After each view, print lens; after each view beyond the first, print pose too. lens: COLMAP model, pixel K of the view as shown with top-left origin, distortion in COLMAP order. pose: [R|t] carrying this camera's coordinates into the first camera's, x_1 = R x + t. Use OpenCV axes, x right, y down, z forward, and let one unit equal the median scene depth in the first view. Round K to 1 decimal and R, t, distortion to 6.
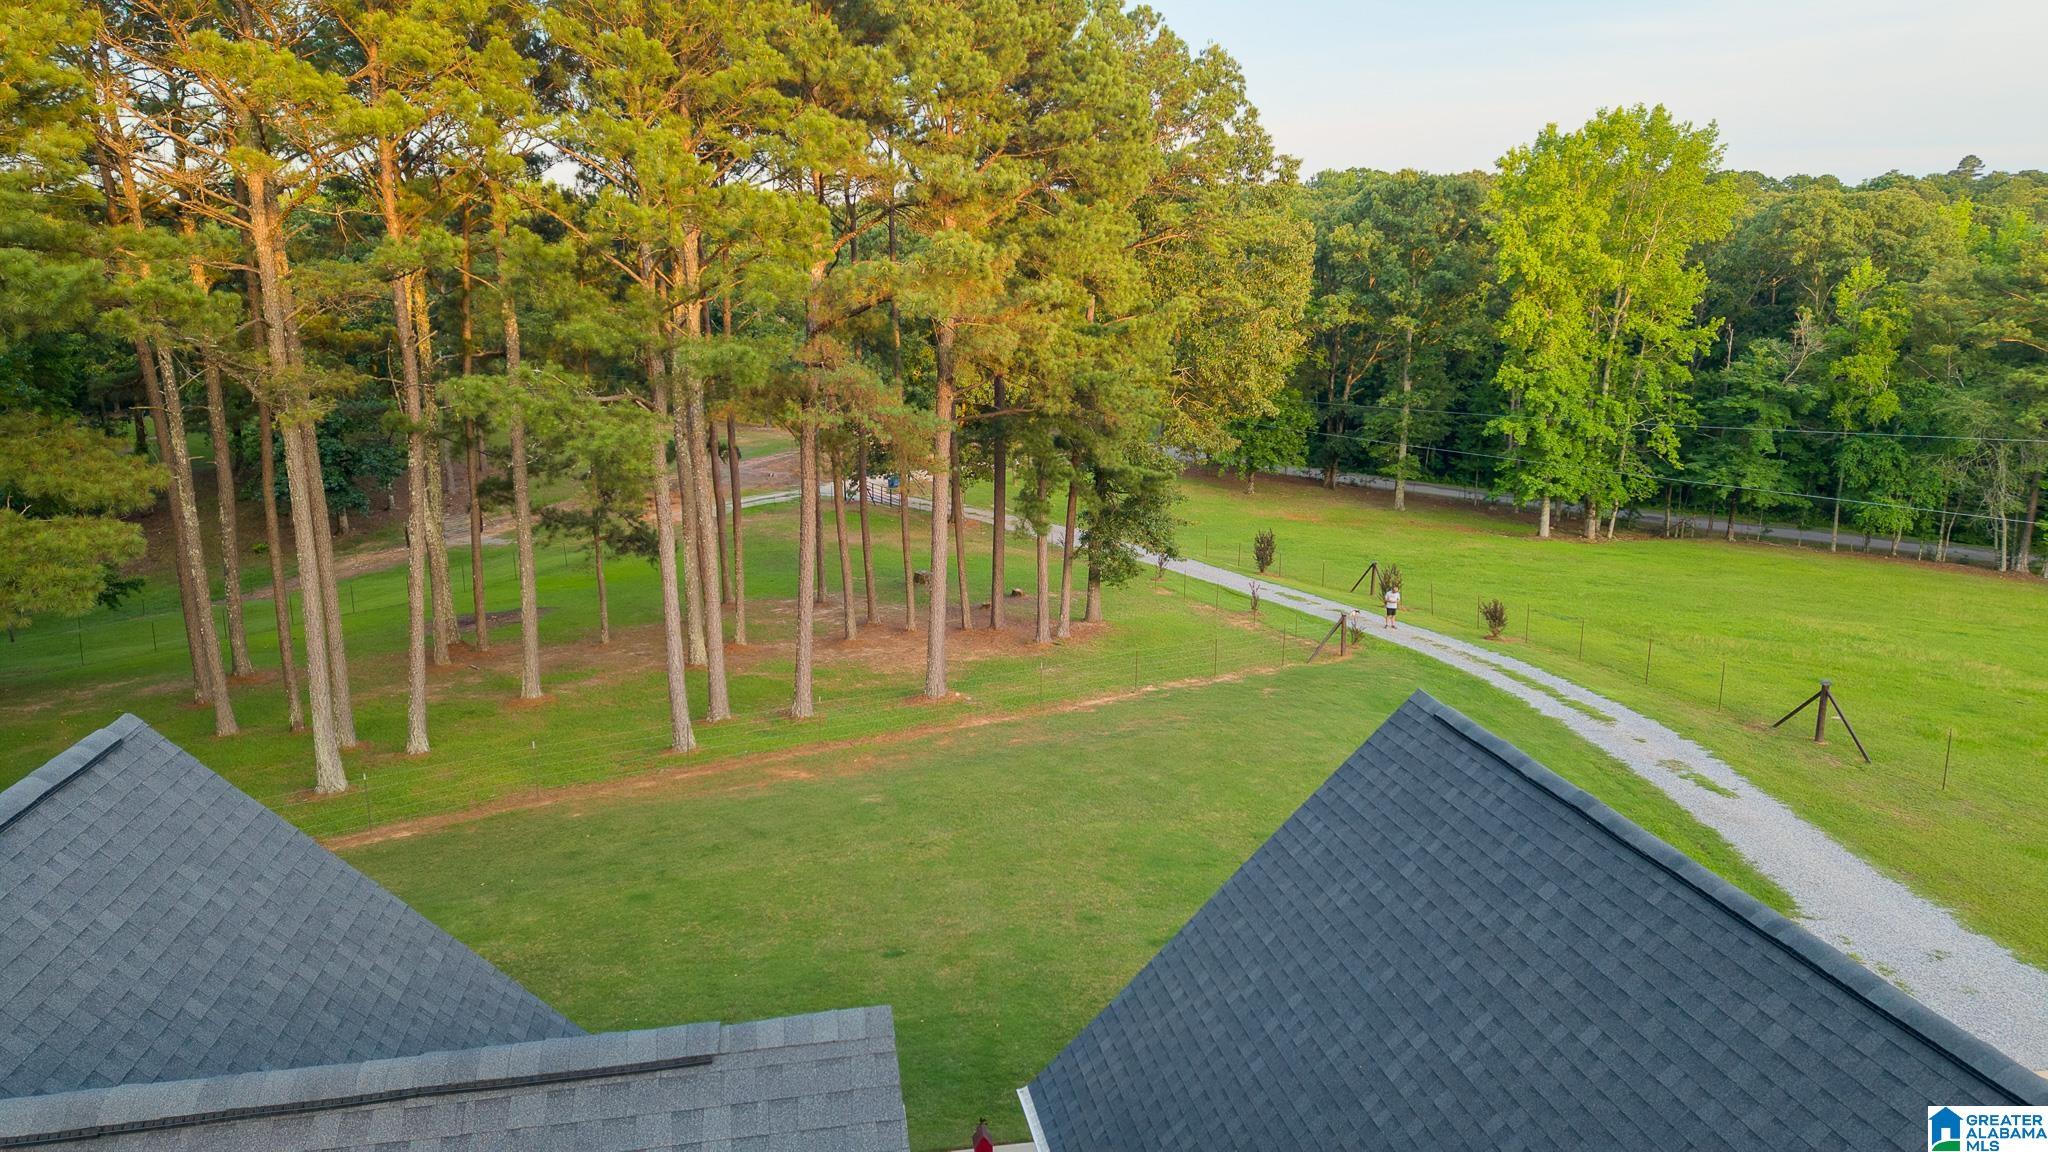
lens RADIAL K [[1345.8, 0, 1024.0], [0, 1345.8, 576.0], [0, 0, 1]] dist [0.028322, -0.032177]
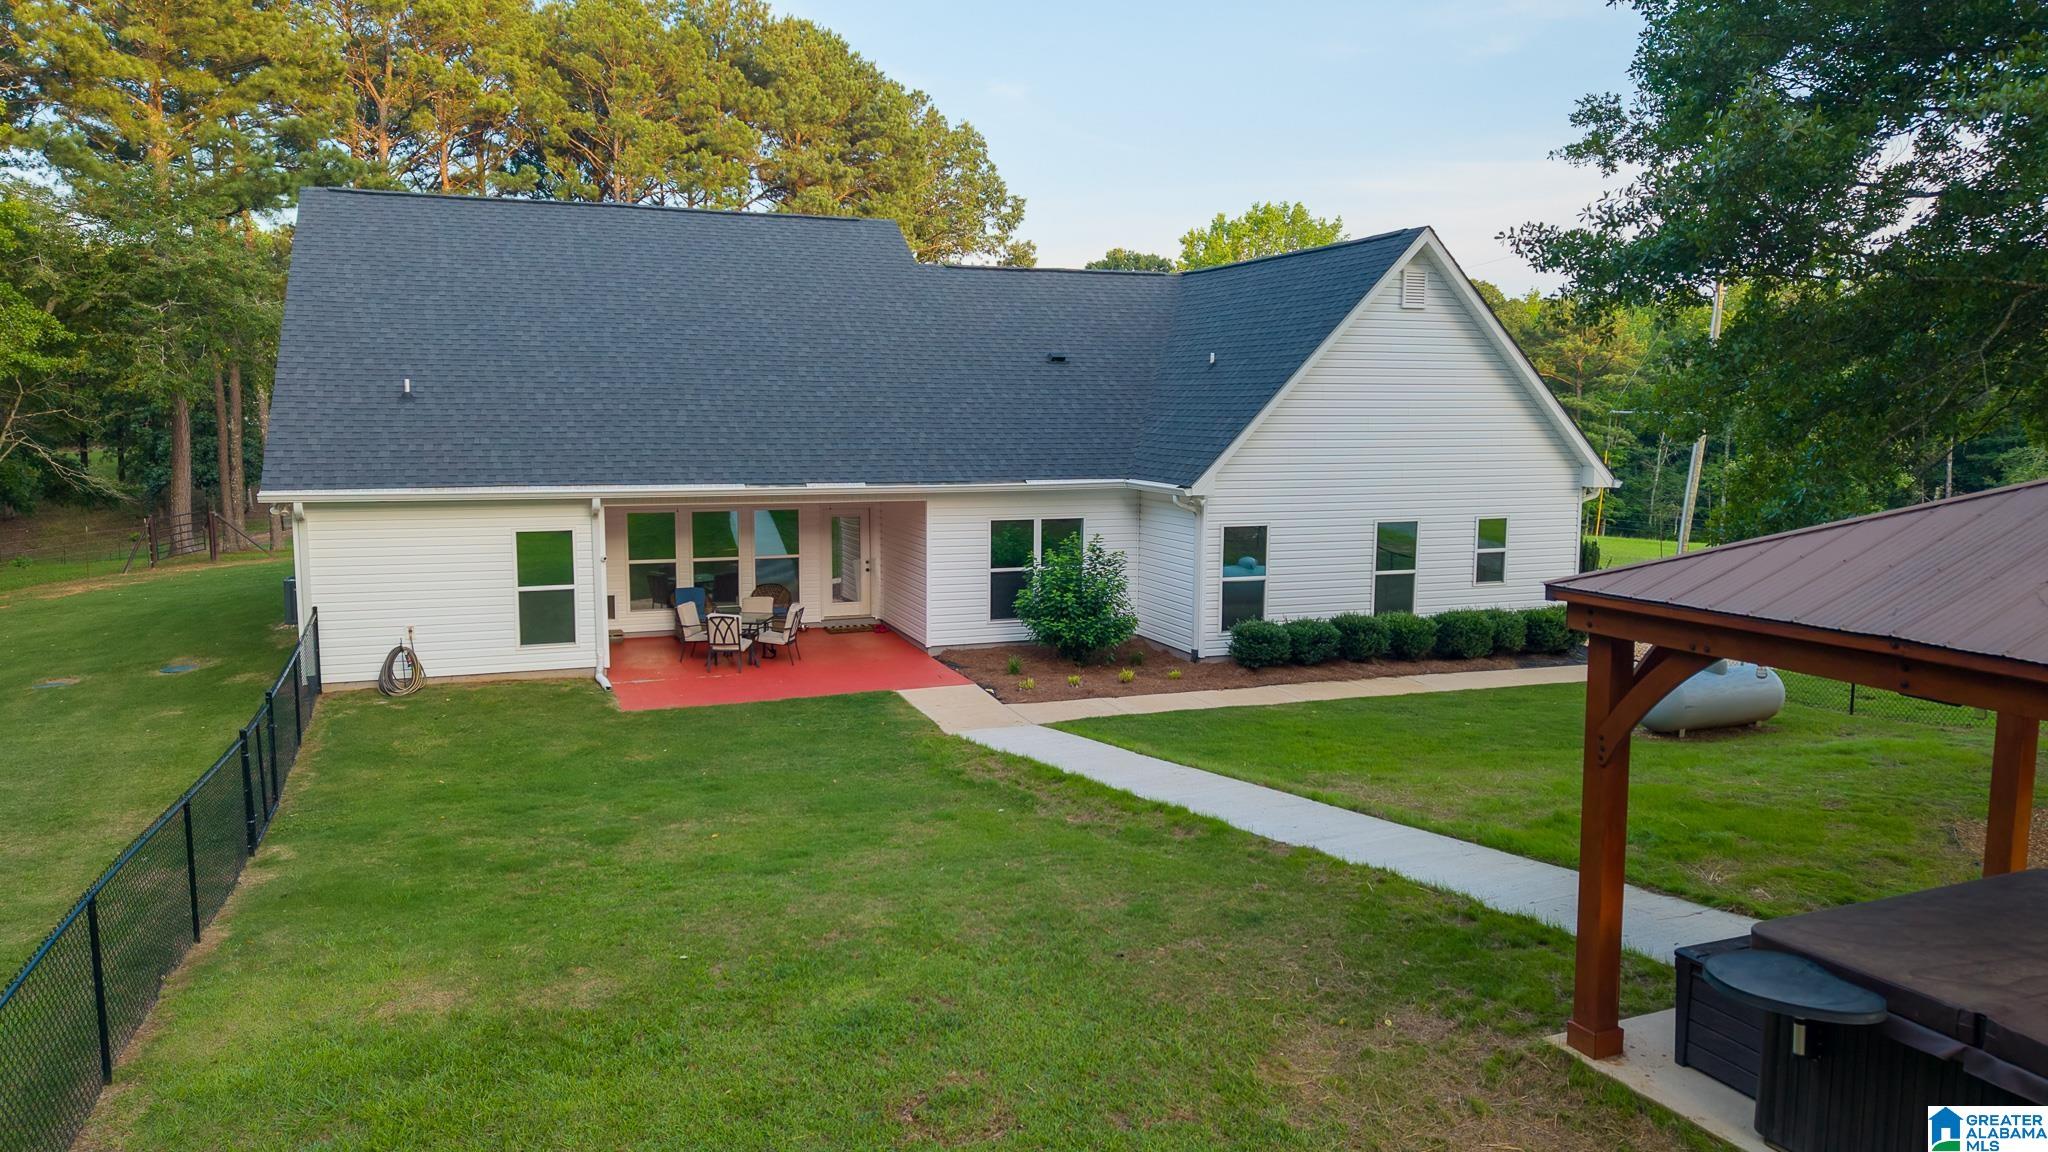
lens RADIAL K [[1345.8, 0, 1024.0], [0, 1345.8, 576.0], [0, 0, 1]] dist [0.028322, -0.032177]
pose [[0.985029, -0.014837, 0.171746, -0.056443], [0.030686, 0.995469, -0.089995, 0.236219], [-0.169633, 0.093918, 0.981022, -0.410459]]
